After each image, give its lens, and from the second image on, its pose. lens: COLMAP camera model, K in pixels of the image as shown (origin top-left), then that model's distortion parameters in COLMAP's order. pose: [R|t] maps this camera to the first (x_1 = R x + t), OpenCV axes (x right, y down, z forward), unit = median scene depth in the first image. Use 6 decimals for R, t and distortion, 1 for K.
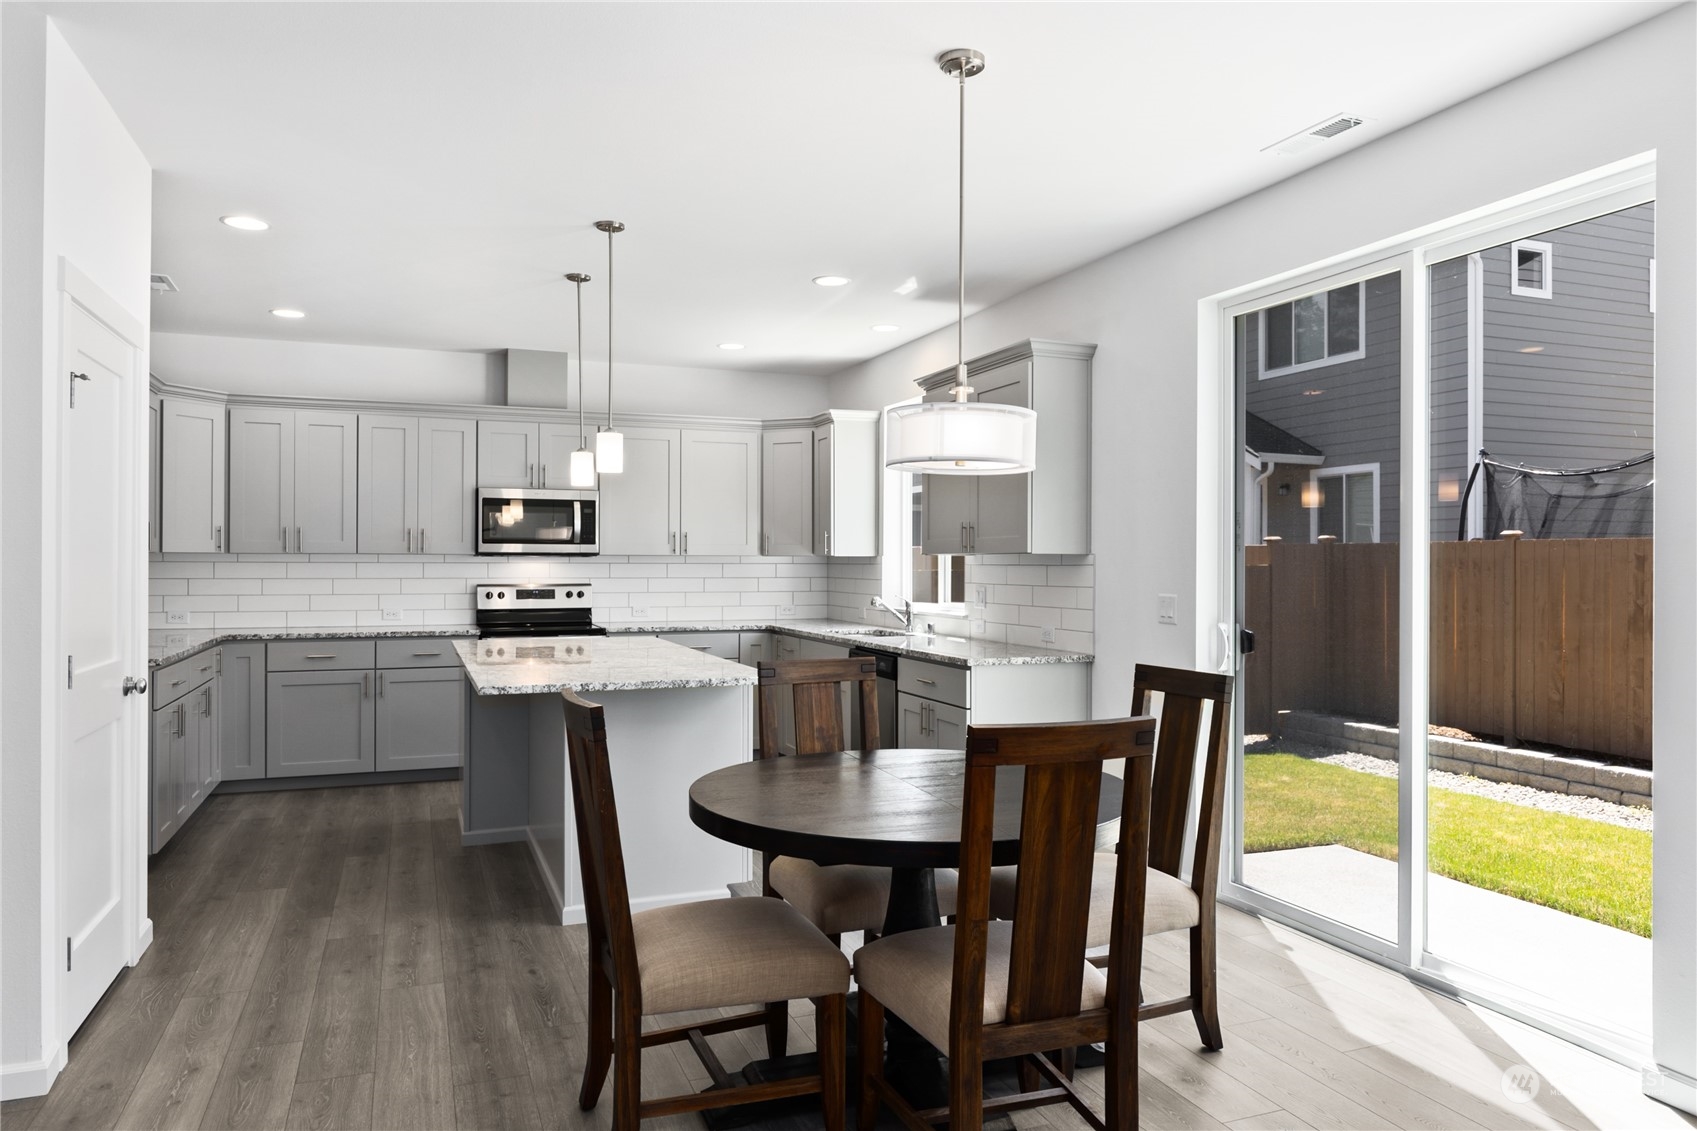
lens RADIAL K [[1138.7, 0, 863.0], [0, 1138.7, 563.2], [0, 0, 1]] dist [-0.006573, -0.000247]
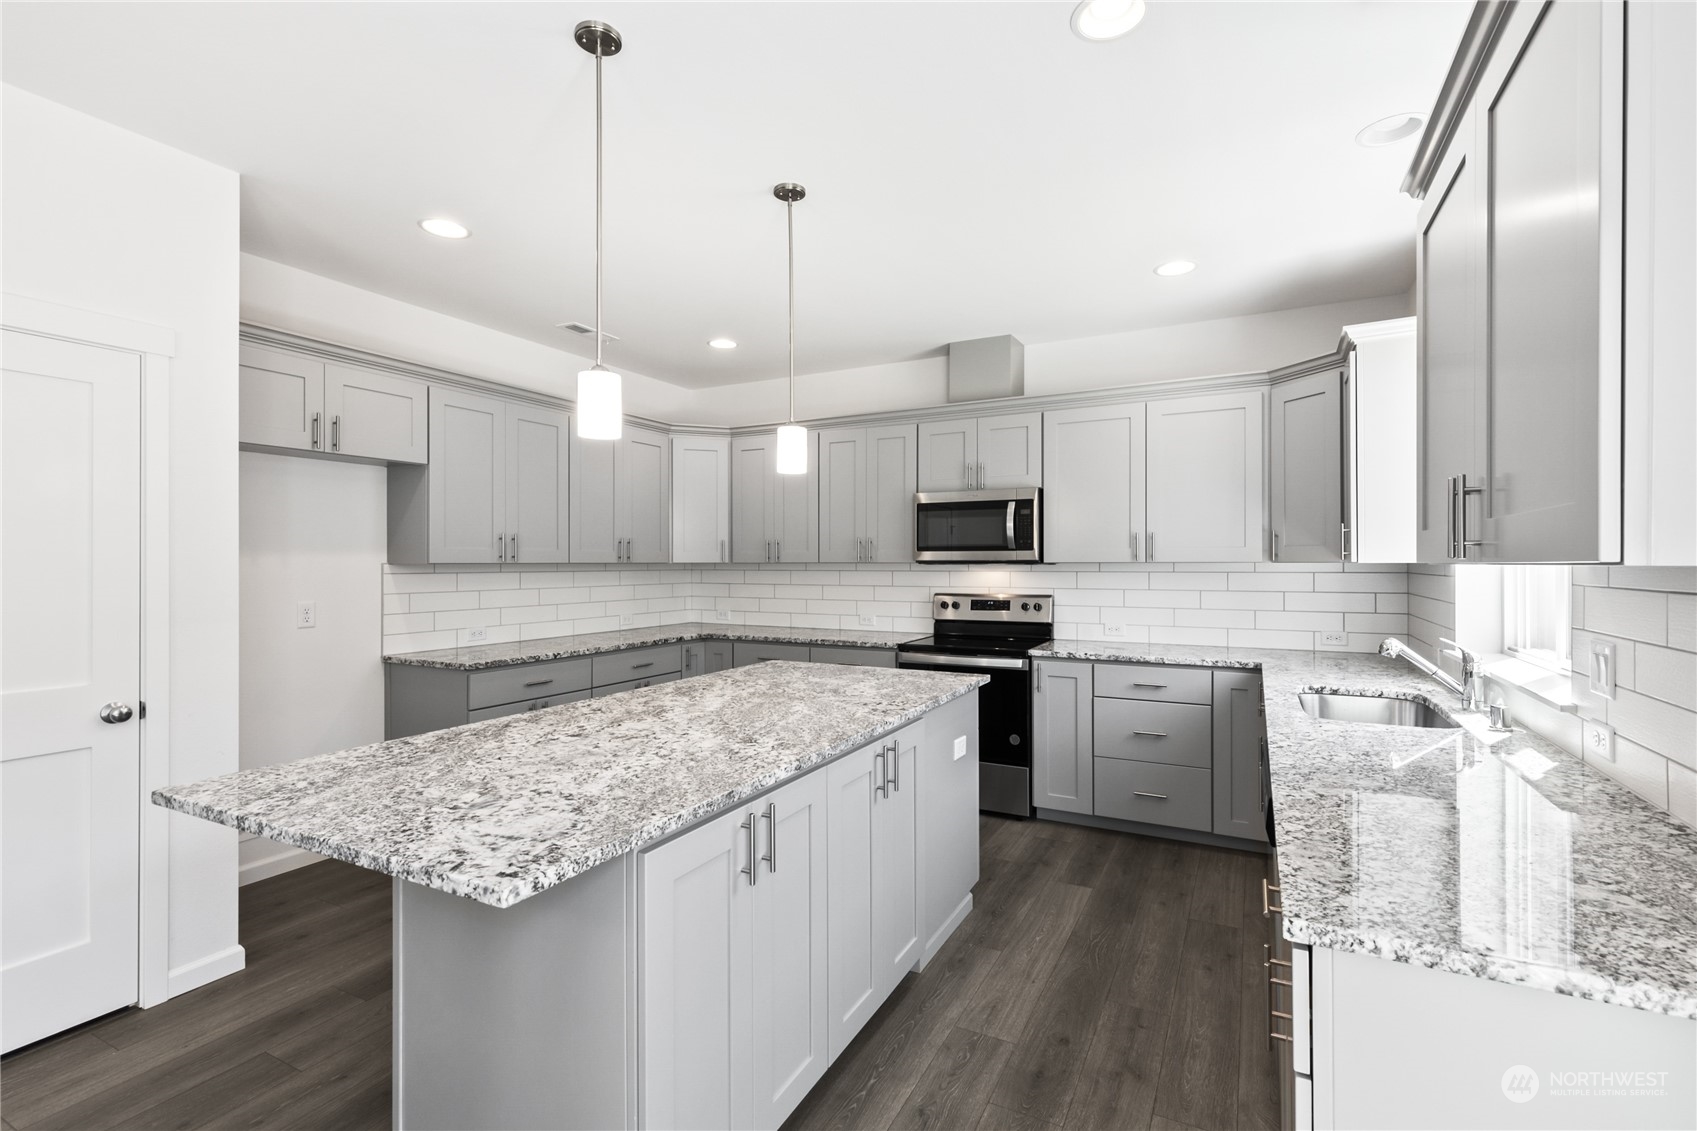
lens RADIAL K [[779.9, 0, 821.0], [0, 779.9, 553.2], [0, 0, 1]] dist [0.009754, -0.003055]
pose [[0.646542, -0.014569, -0.762739, 0.110590], [0.002244, 0.999850, -0.017195, -0.004605], [0.762875, 0.009406, 0.646478, 0.502326]]
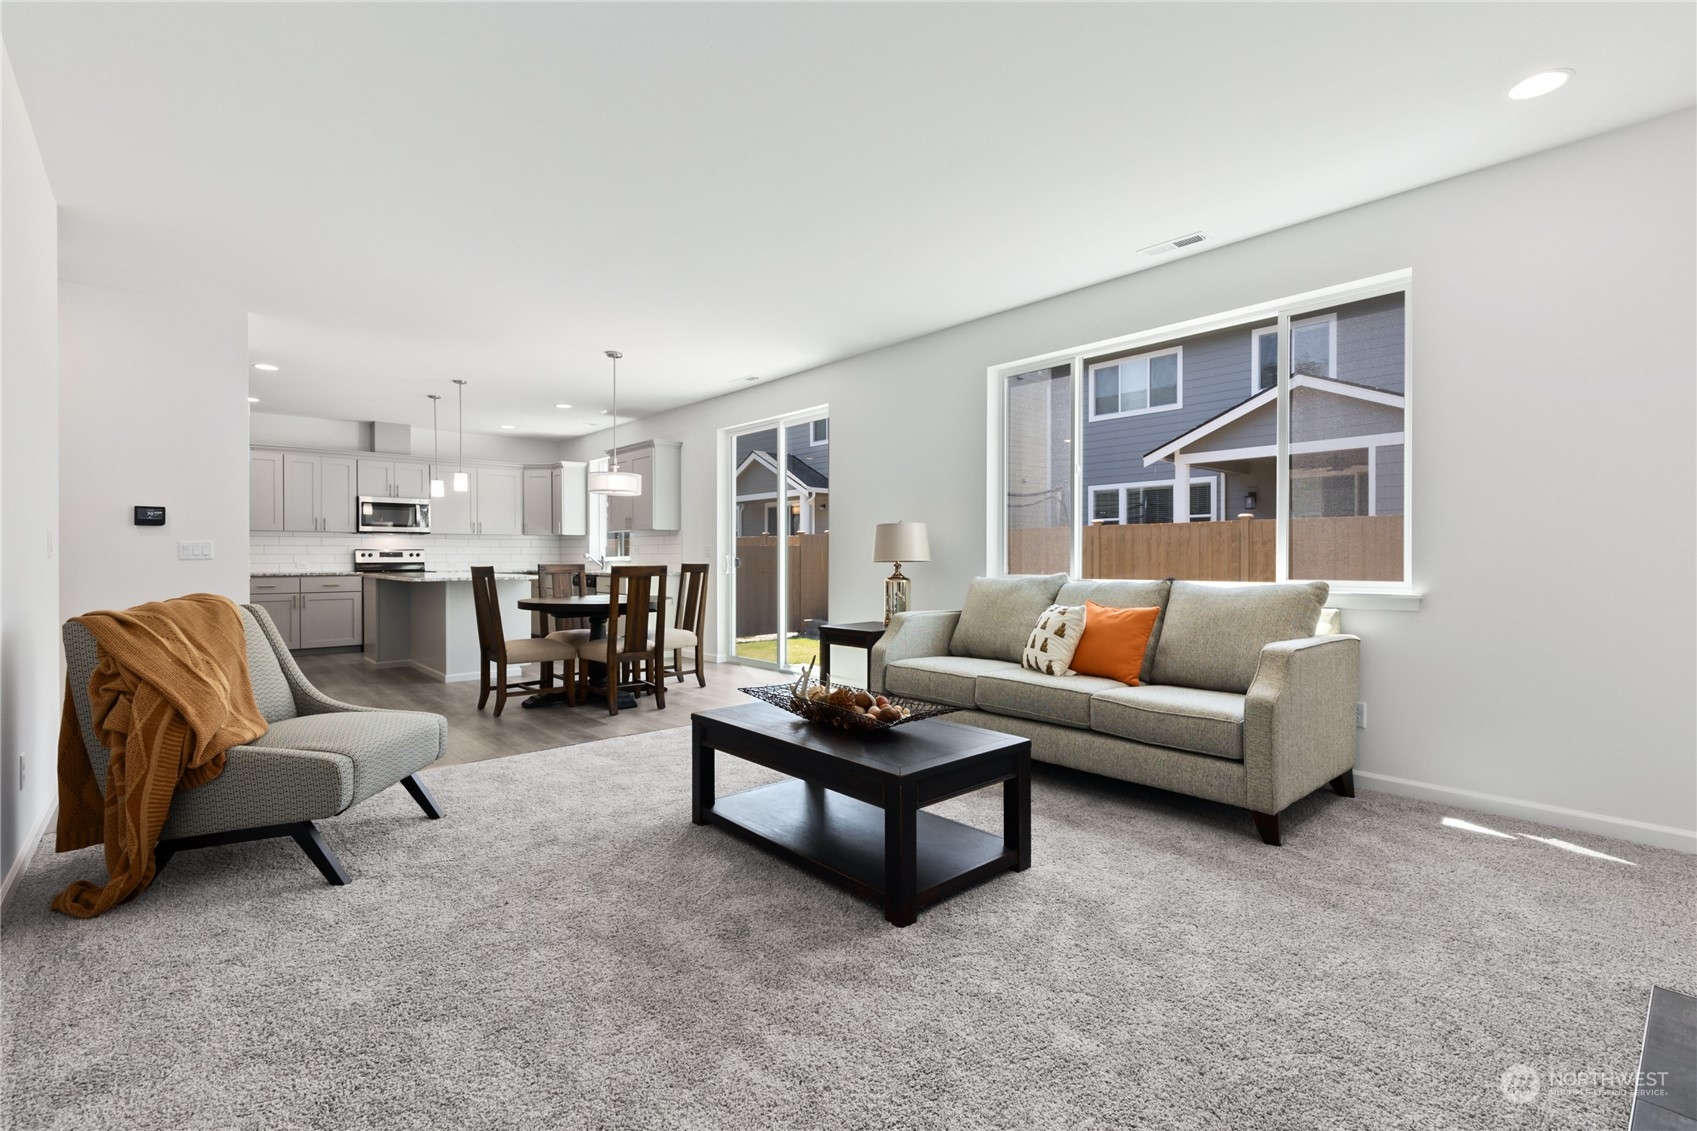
lens RADIAL K [[779.9, 0, 850.5], [0, 779.9, 564.0], [0, 0, 1]] dist [0.009754, -0.003055]
pose [[0.944209, -0.006154, 0.329288, -0.001918], [0.003127, 0.999948, 0.009724, 0.033599], [-0.329331, -0.008152, 0.944179, -0.459978]]
